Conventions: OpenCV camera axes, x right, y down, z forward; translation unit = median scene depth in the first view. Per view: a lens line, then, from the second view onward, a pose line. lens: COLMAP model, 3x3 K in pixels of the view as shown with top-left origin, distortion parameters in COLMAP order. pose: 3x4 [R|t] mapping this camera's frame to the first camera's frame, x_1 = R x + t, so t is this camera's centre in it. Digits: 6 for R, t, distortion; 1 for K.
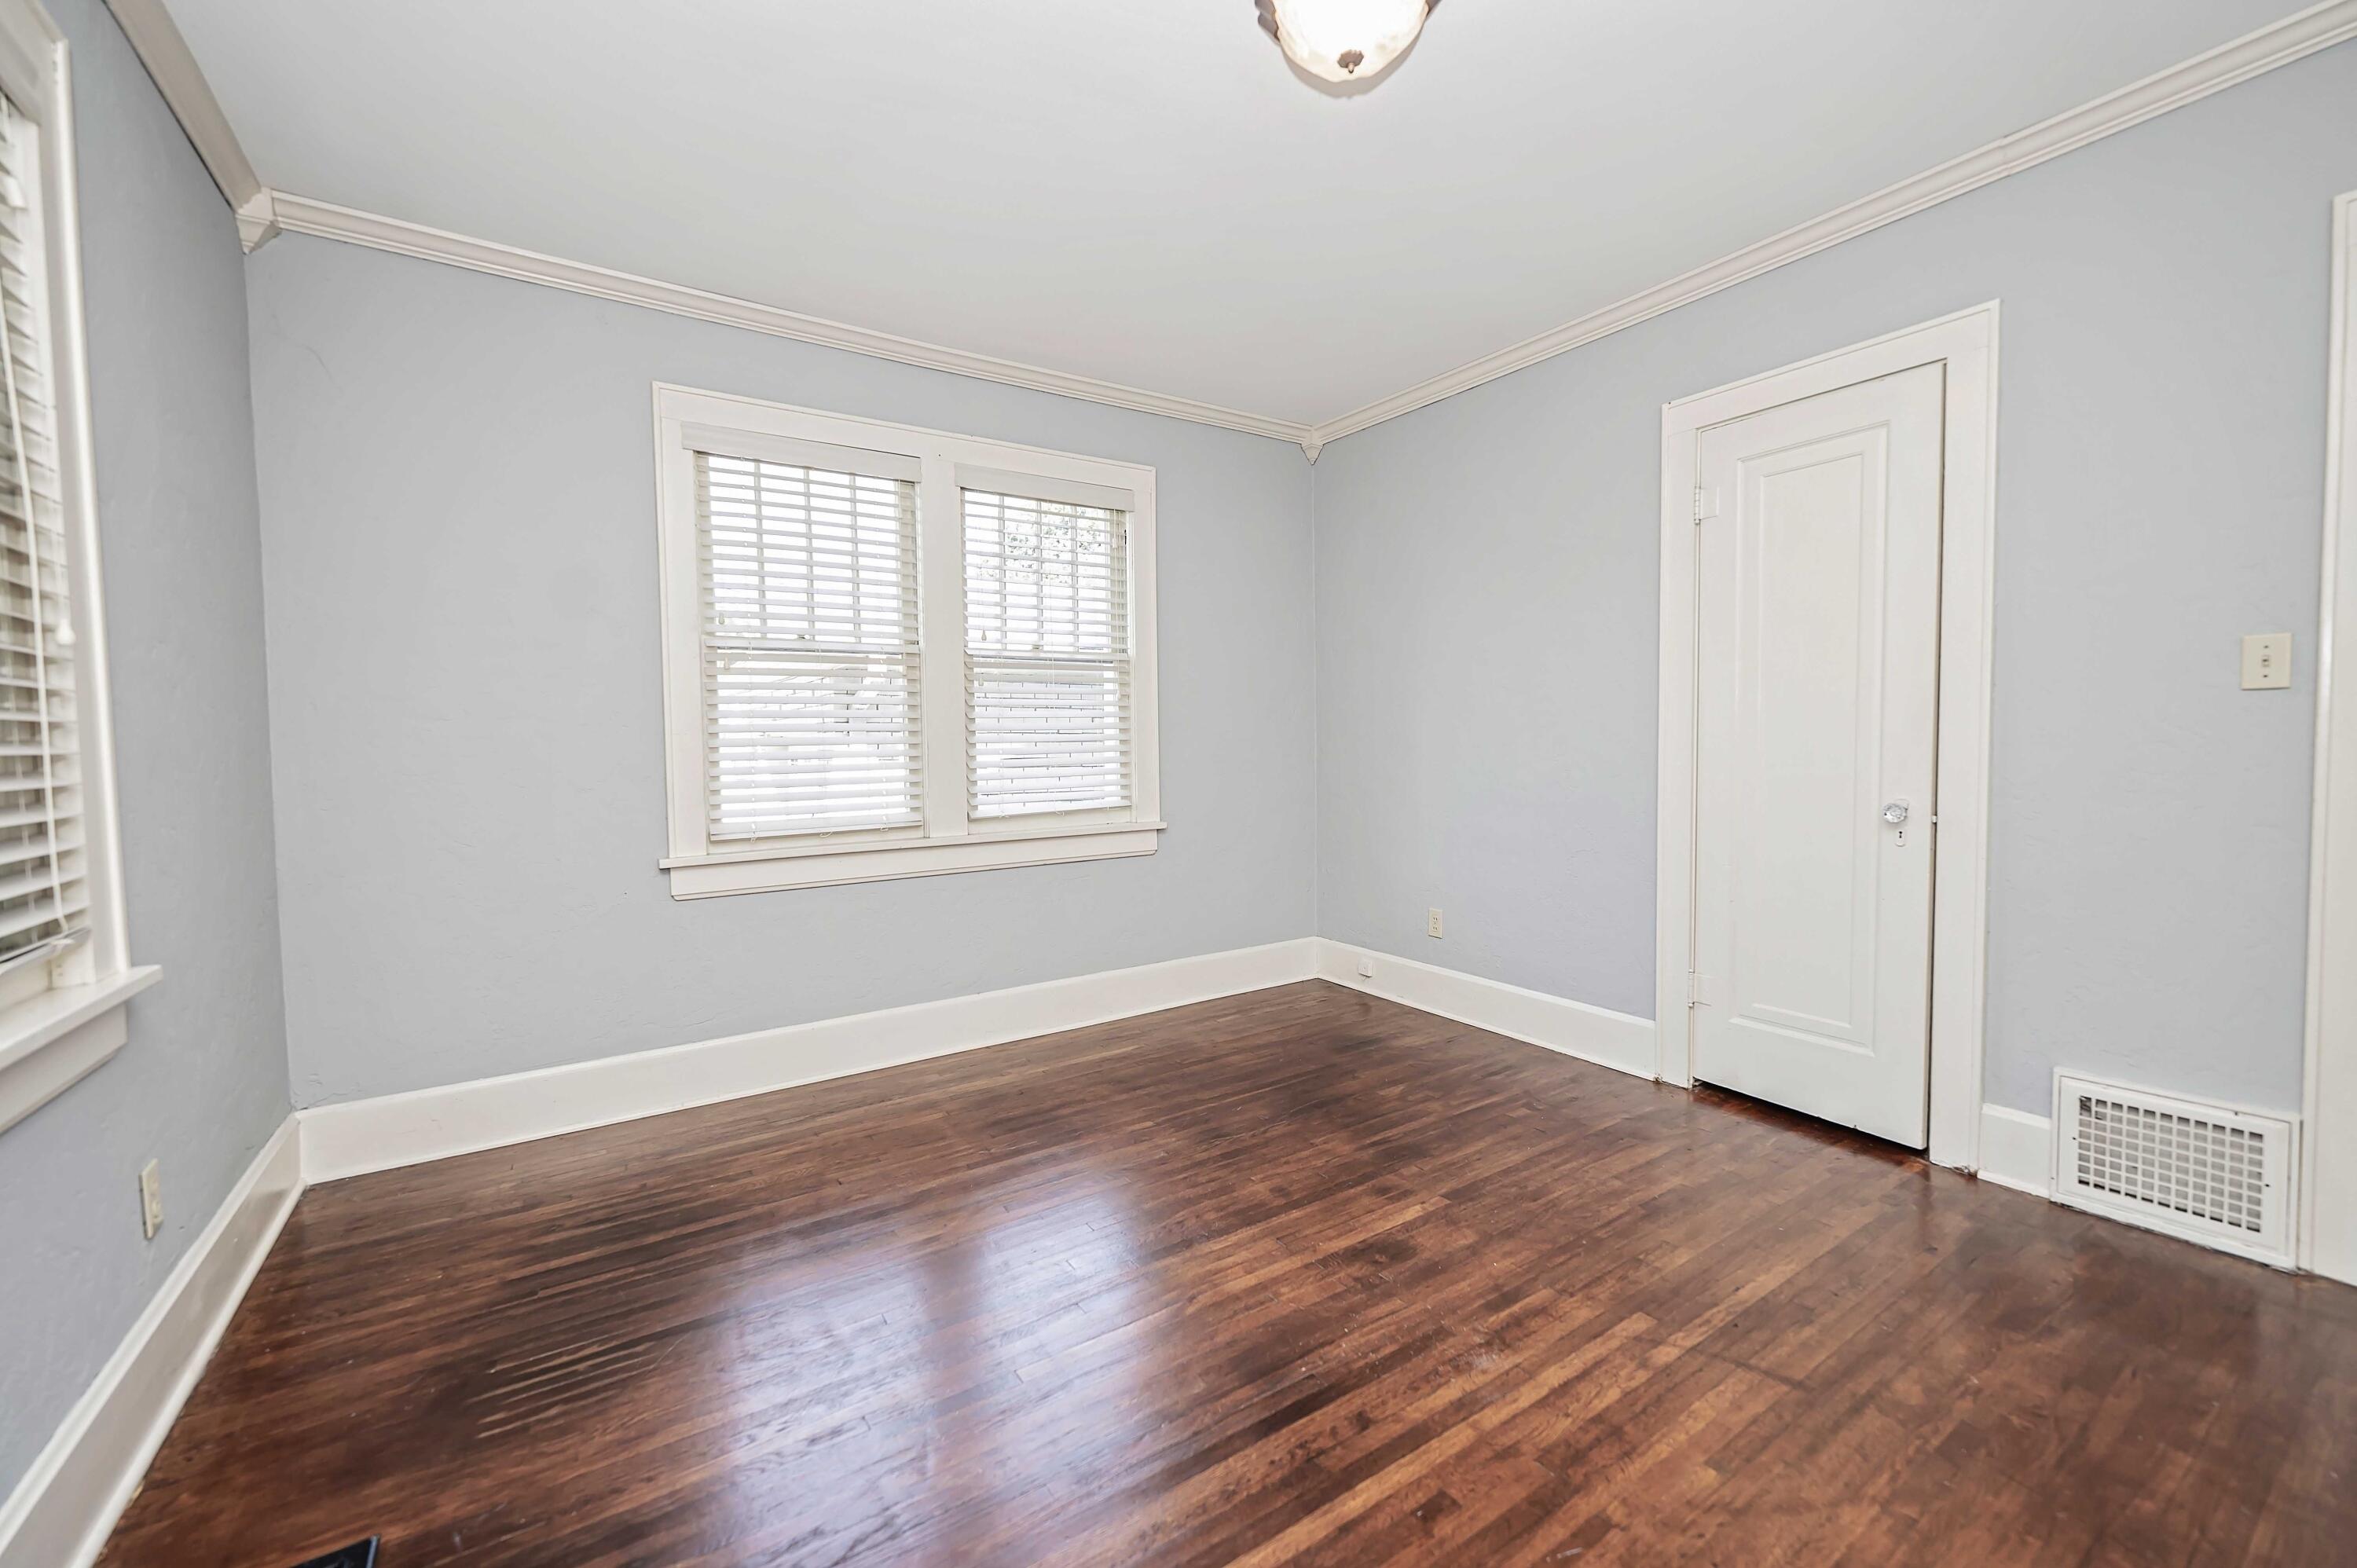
lens RADIAL K [[900.4, 0, 1183.1], [0, 900.4, 820.7], [0, 0, 1]] dist [-0.000732, -0.000044]
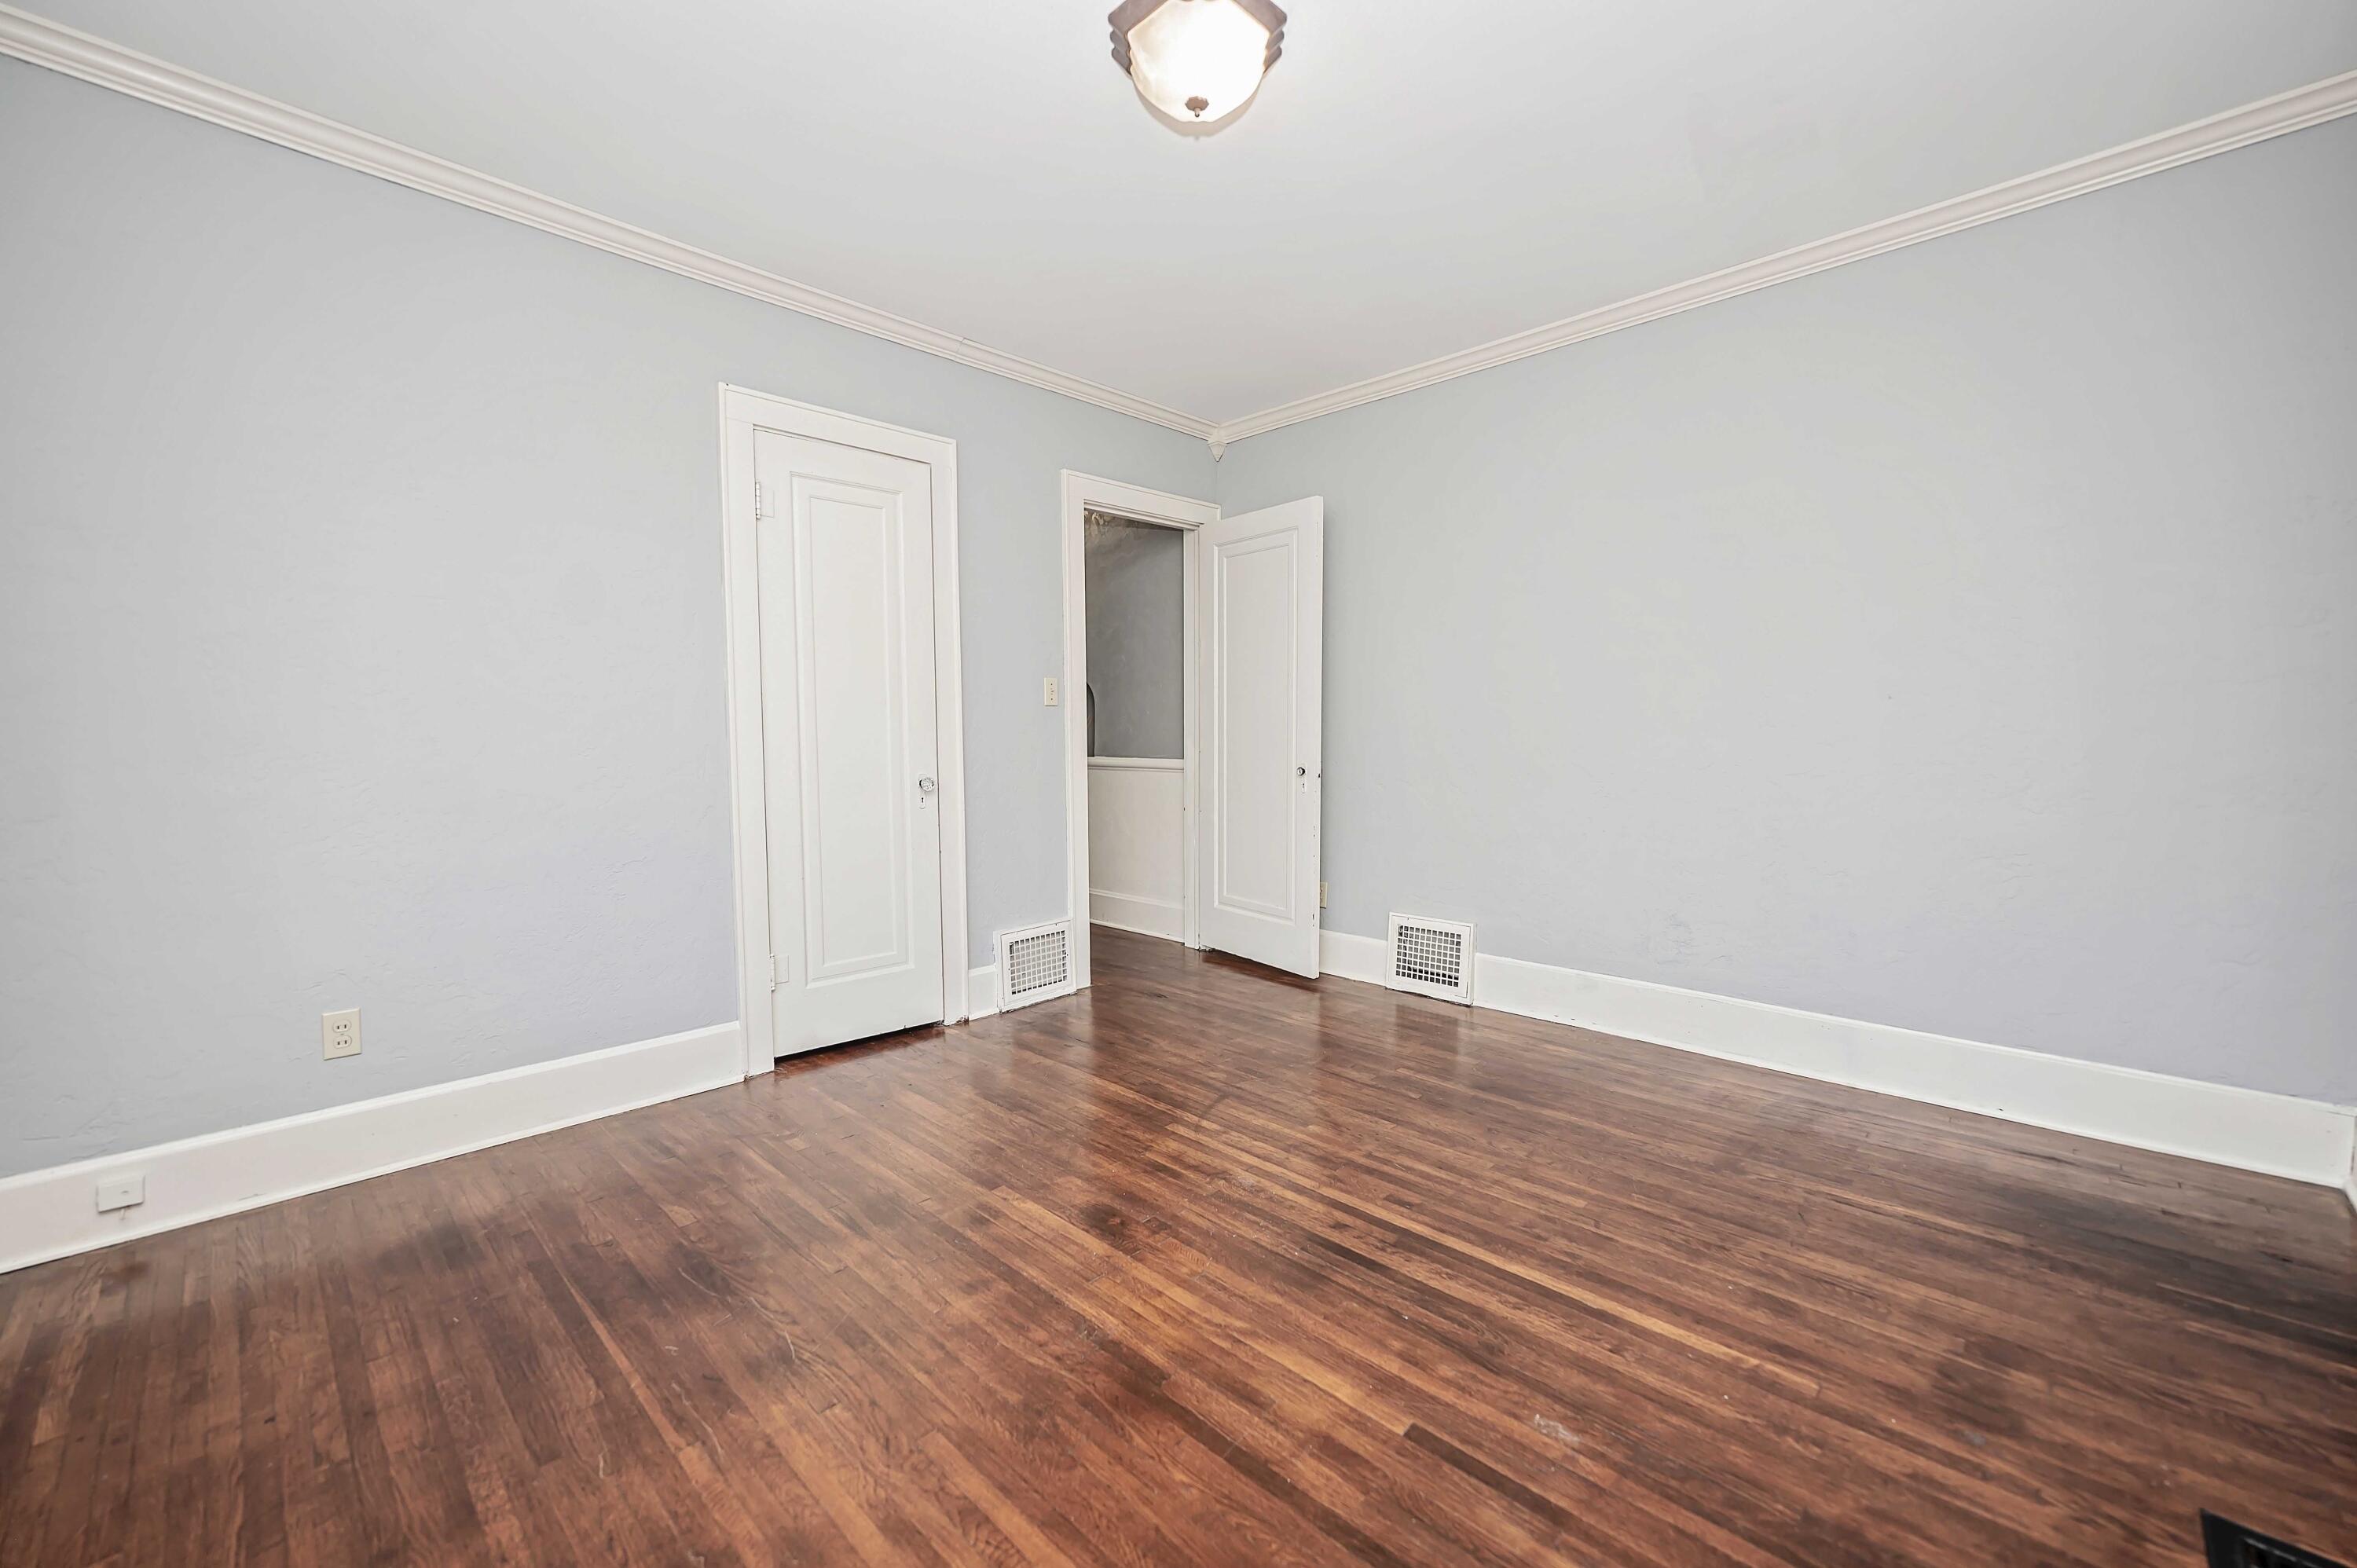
lens RADIAL K [[900.4, 0, 1183.1], [0, 900.4, 820.7], [0, 0, 1]] dist [-0.000732, -0.000044]
pose [[-0.175269, -0.086795, 0.980687, -0.778904], [0.093077, 0.990184, 0.104270, -0.075273], [-0.980111, 0.109554, -0.165470, 1.046662]]
